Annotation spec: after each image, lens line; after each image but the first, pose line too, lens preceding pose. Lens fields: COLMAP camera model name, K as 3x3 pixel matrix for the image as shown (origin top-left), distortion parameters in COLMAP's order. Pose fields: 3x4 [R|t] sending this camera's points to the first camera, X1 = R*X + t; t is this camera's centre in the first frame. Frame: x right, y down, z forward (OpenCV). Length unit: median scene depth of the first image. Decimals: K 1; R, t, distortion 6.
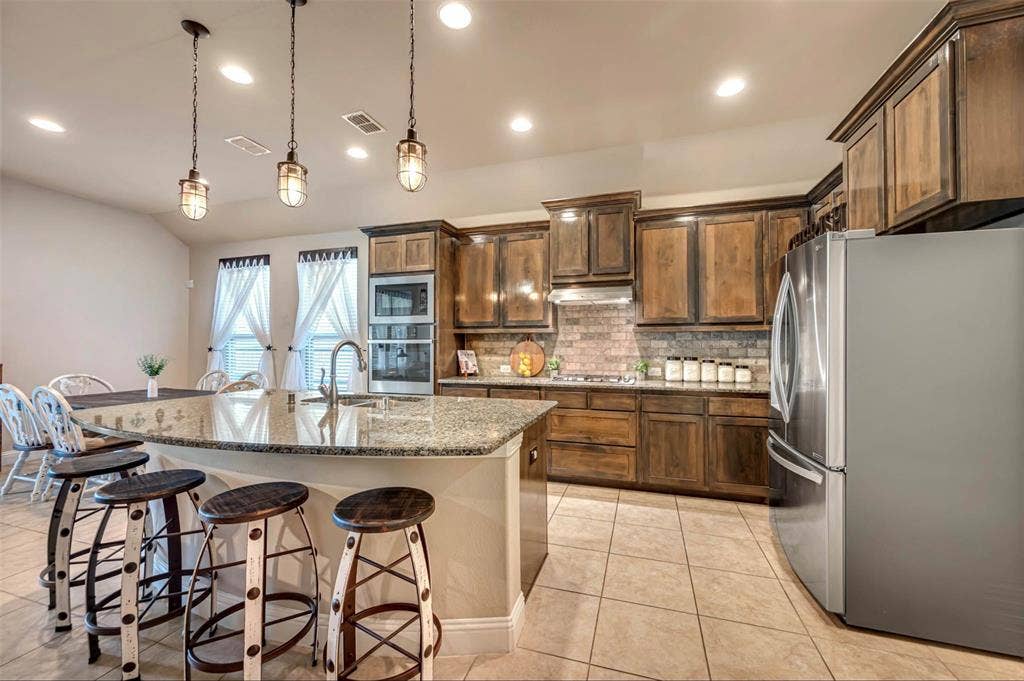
lens RADIAL K [[402.6, 0, 518.0], [0, 402.6, 339.1], [0, 0, 1]] dist [-0.001312, -0.000161]
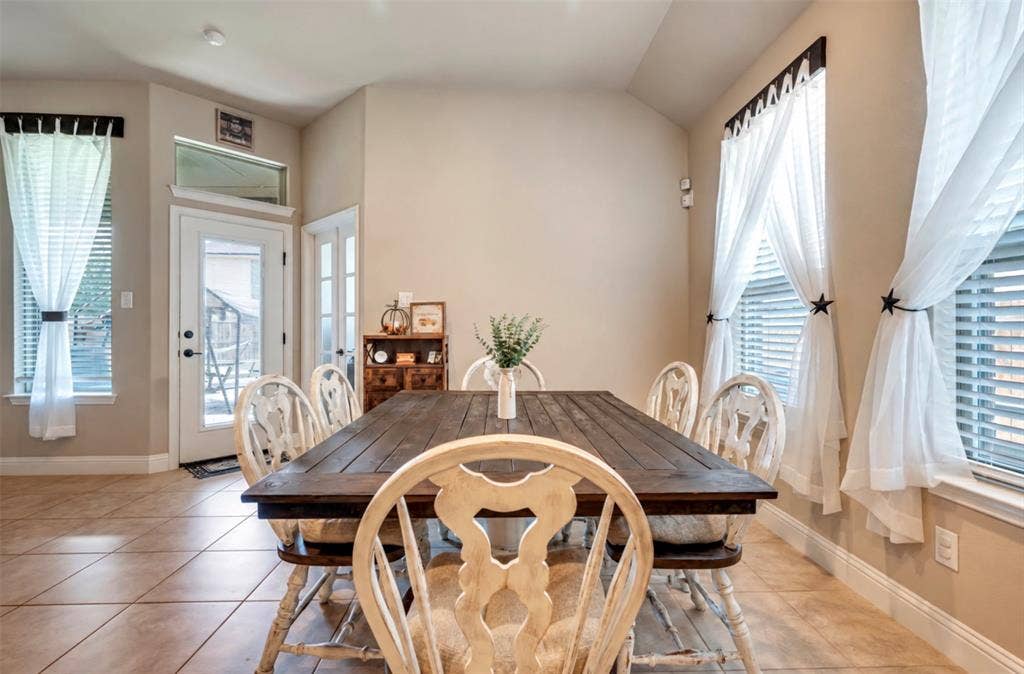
lens RADIAL K [[447.1, 0, 512.0], [0, 447.1, 337.0], [0, 0, 1]] dist [0.000314, 0.000016]
pose [[0.323216, 0.008538, -0.946287, -0.349287], [0.006936, 0.999911, 0.011391, 0.043114], [0.946300, -0.010245, 0.323128, 0.638192]]
